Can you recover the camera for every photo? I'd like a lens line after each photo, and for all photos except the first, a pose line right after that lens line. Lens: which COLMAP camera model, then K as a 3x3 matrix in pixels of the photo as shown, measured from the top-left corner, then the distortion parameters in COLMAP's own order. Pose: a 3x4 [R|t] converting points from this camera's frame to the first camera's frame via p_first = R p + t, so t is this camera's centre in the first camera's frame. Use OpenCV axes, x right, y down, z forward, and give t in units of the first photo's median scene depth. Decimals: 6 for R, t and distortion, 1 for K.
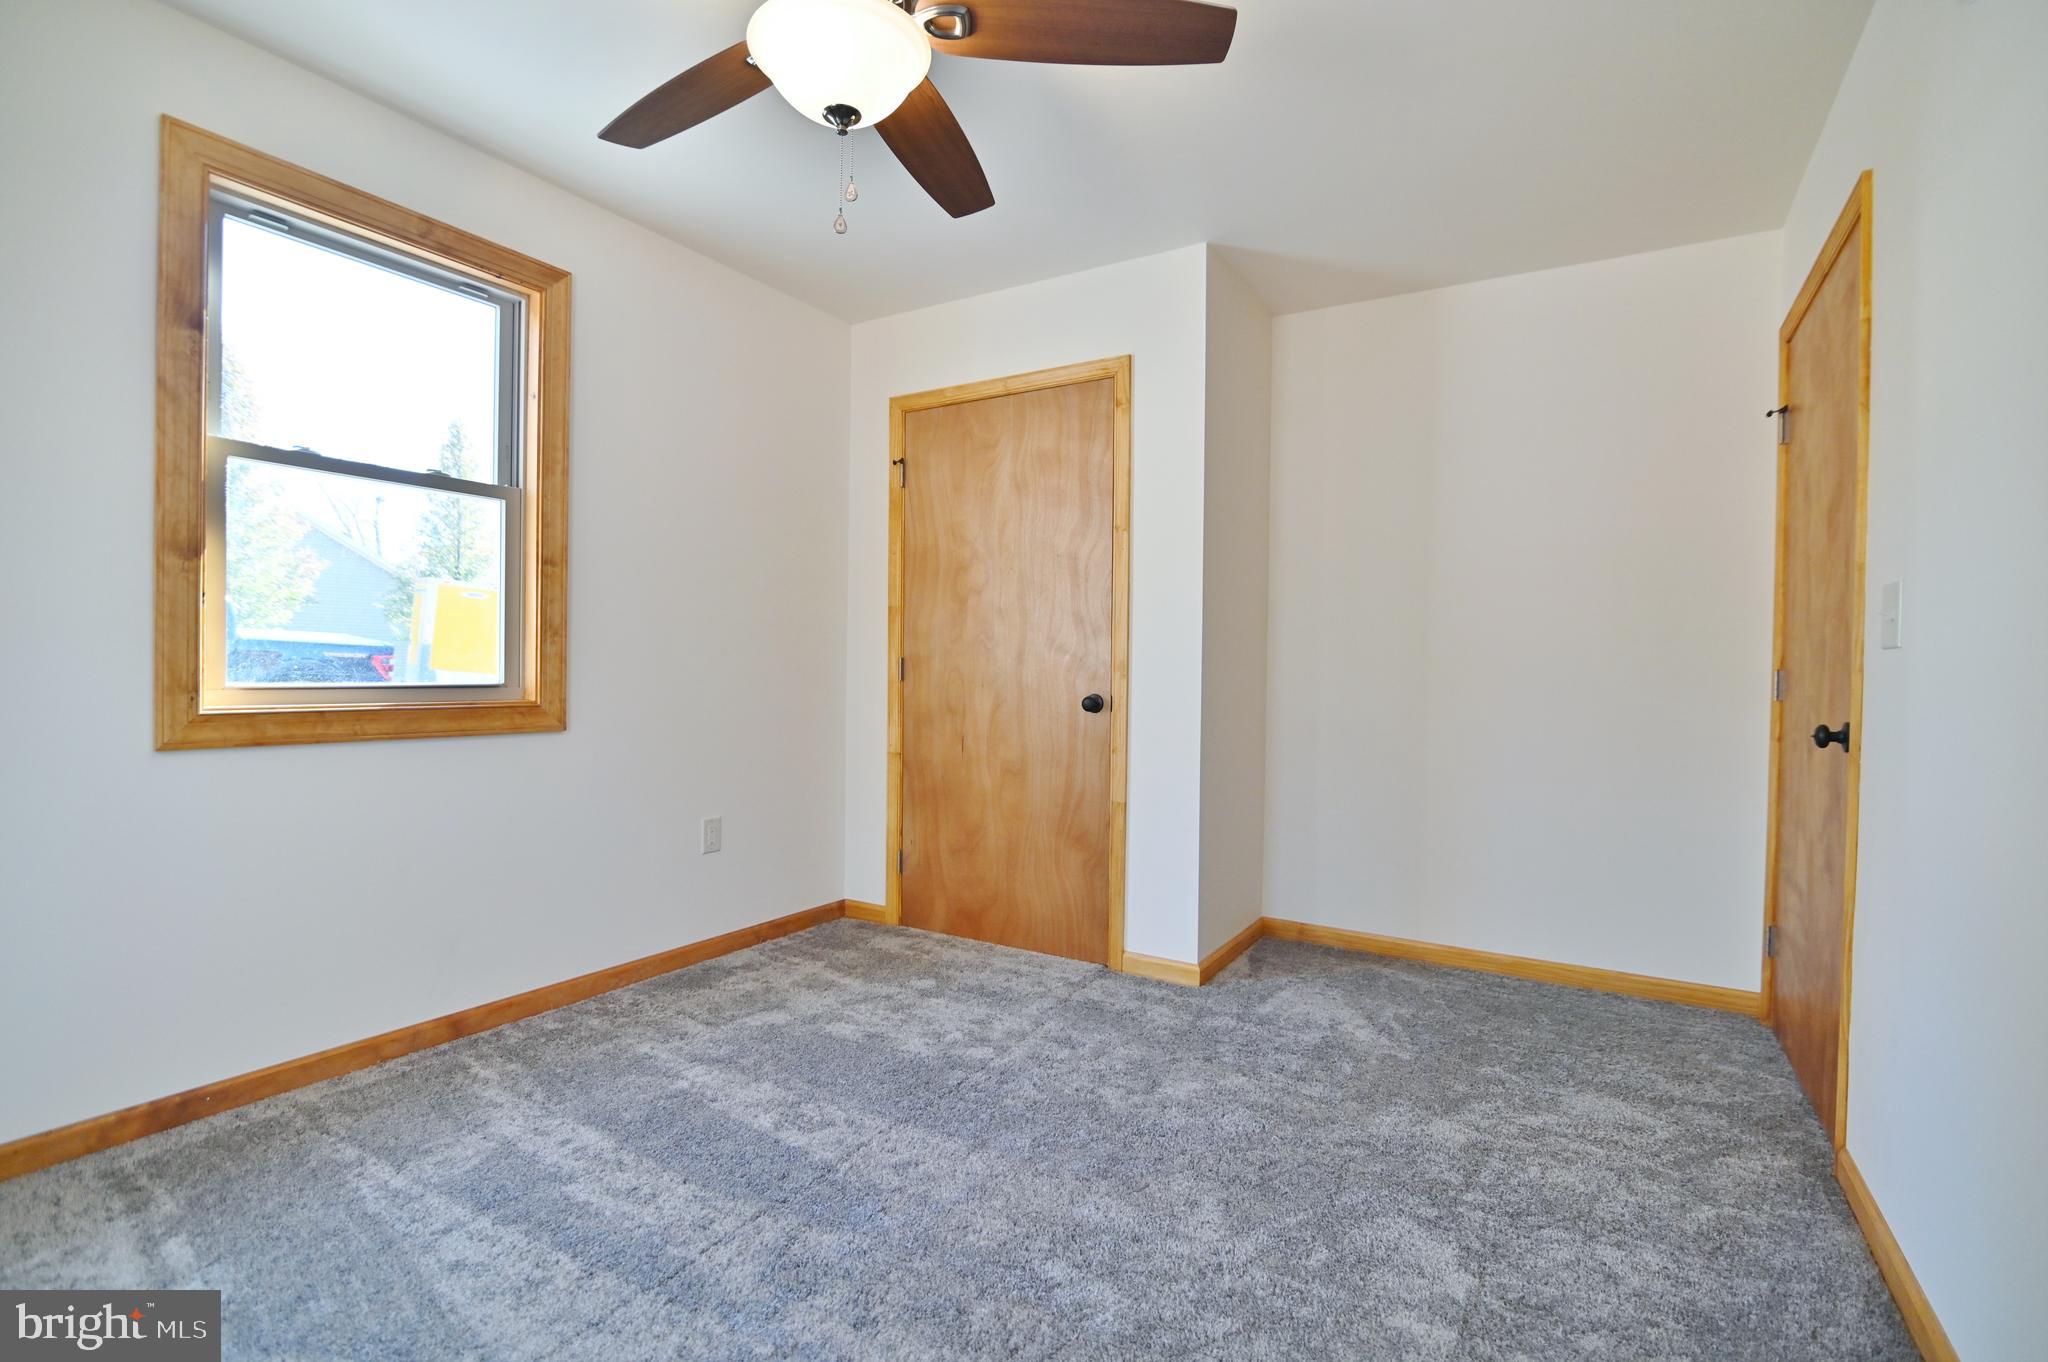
lens RADIAL K [[934.3, 0, 1026.7], [0, 934.3, 674.5], [0, 0, 1]] dist [-0.023372, 0.000054]
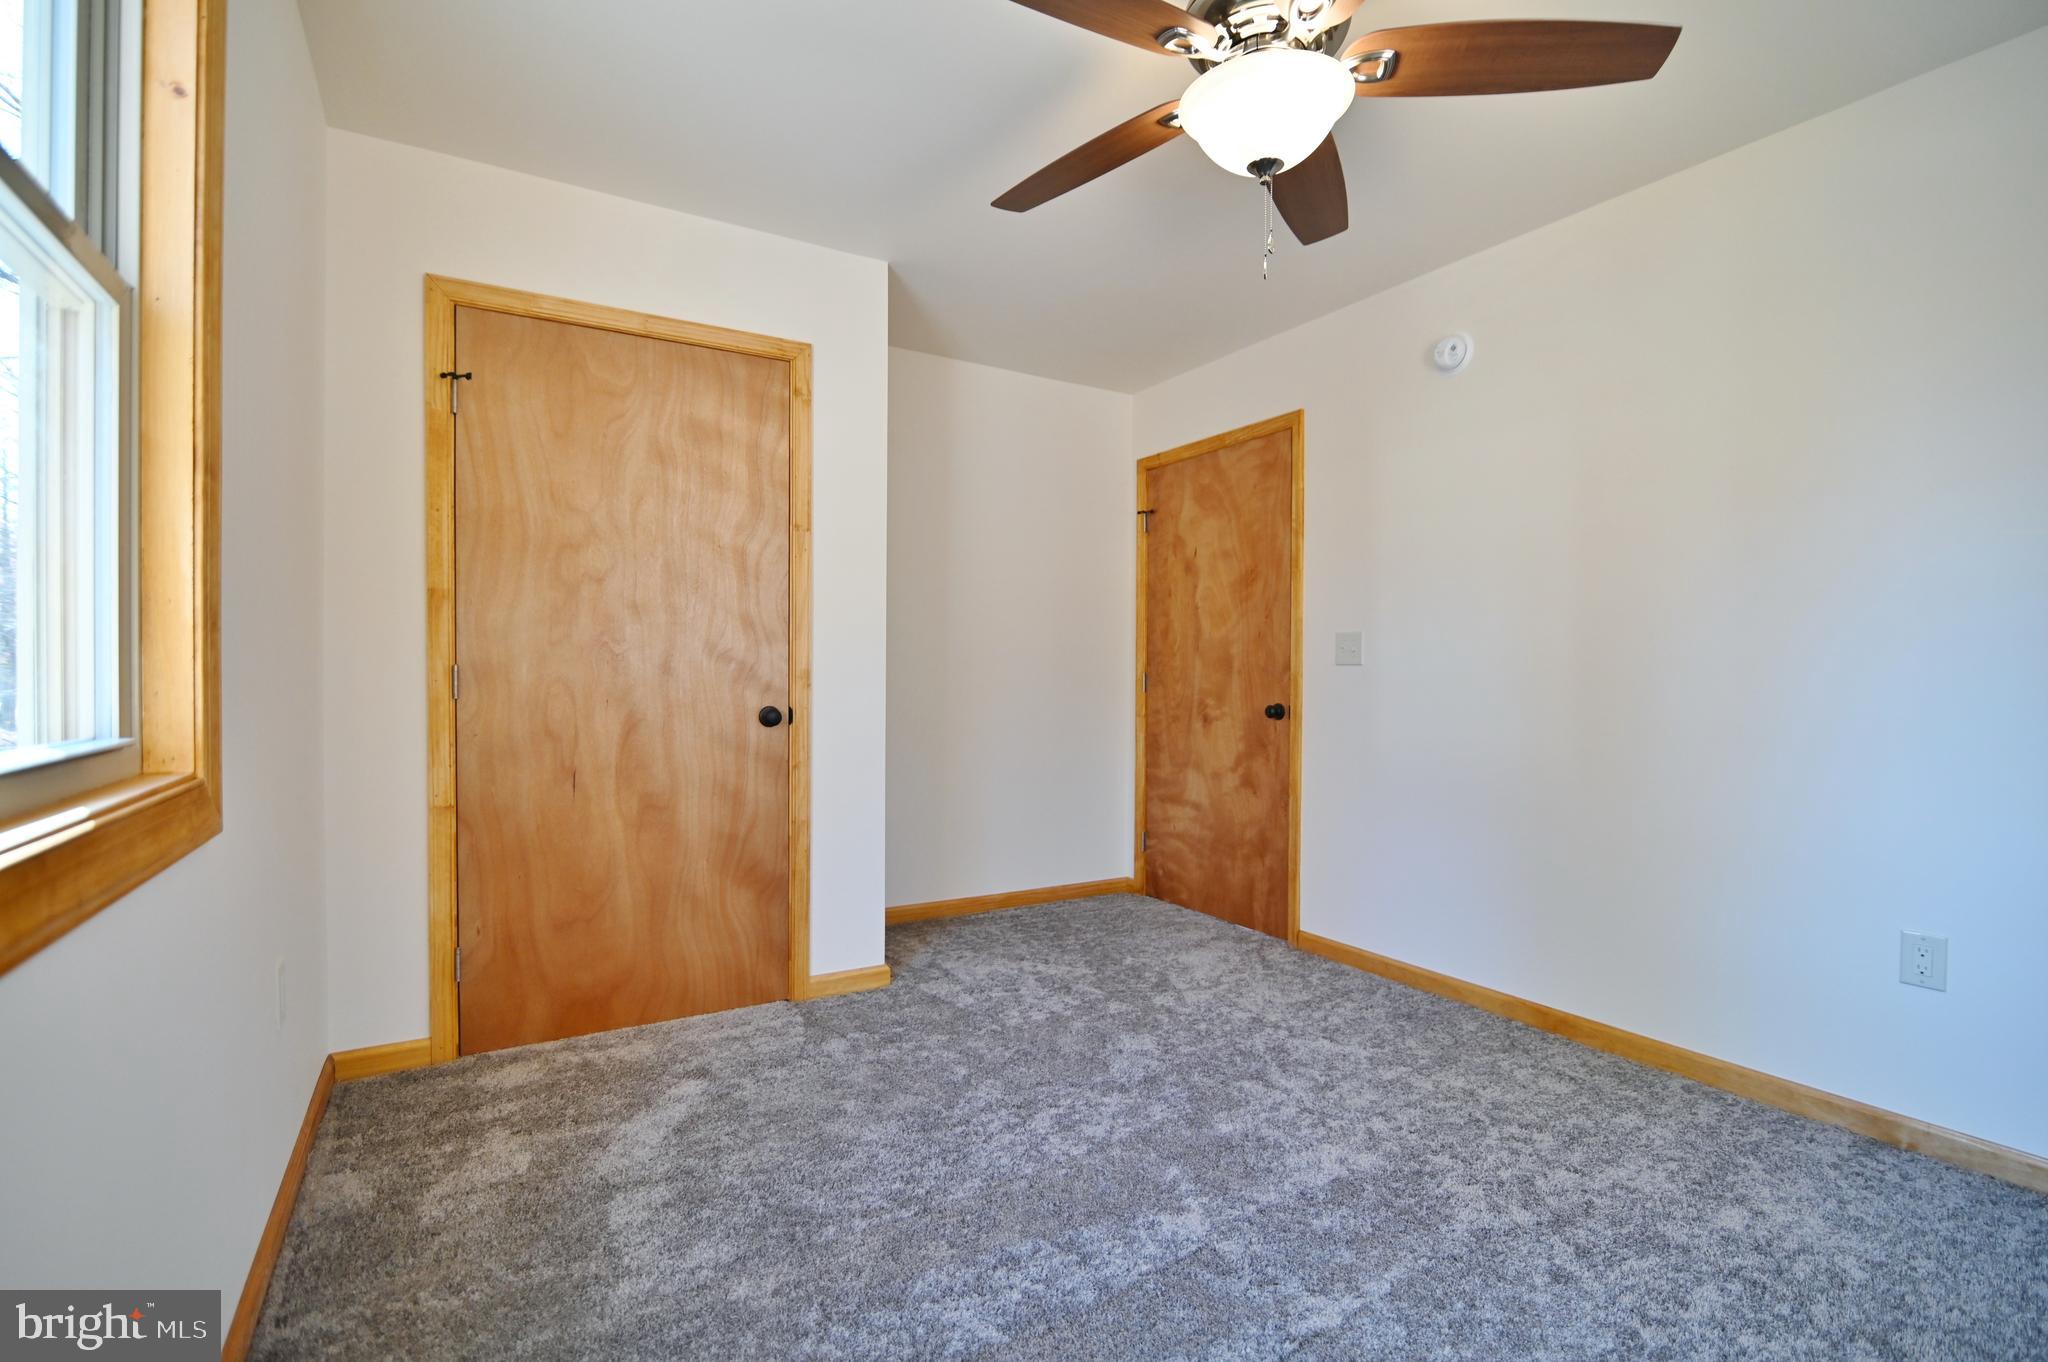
lens RADIAL K [[934.3, 0, 1026.3], [0, 934.3, 677.3], [0, 0, 1]] dist [-0.023372, 0.000054]
pose [[0.457974, -0.015927, 0.888823, -0.598983], [0.004946, 0.999870, 0.015368, -0.019298], [-0.888952, -0.002642, 0.457993, 0.355576]]
